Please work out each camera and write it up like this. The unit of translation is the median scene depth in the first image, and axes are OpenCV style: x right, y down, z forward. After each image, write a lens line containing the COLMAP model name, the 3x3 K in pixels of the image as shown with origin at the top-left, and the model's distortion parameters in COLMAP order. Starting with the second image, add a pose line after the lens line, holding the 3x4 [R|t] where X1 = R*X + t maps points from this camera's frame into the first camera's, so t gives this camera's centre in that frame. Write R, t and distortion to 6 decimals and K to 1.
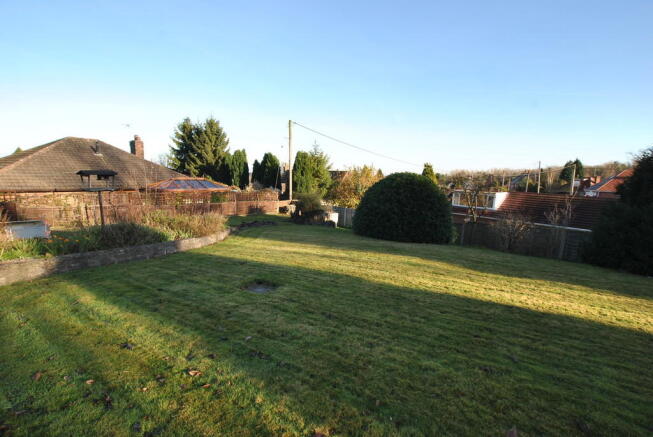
lens RADIAL K [[295.7, 0, 327.6], [0, 295.7, 218.8], [0, 0, 1]] dist [-0.017930, -0.000631]
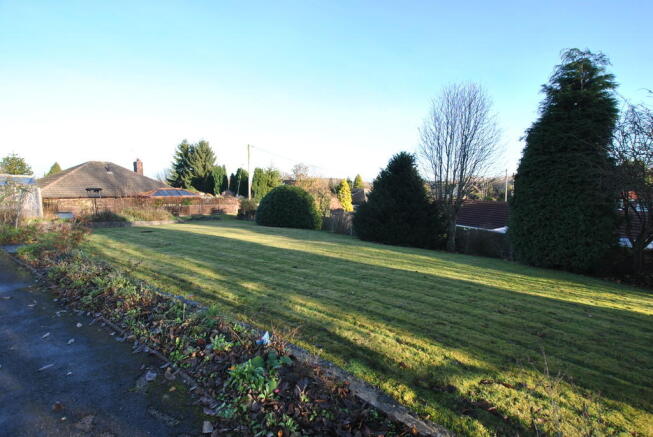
lens RADIAL K [[295.7, 0, 329.4], [0, 295.7, 221.3], [0, 0, 1]] dist [-0.017930, -0.000631]
pose [[0.998294, -0.000069, -0.058383, 0.250521], [-0.000752, 0.999901, -0.014046, 0.025839], [0.058378, 0.014065, 0.998195, -0.246054]]
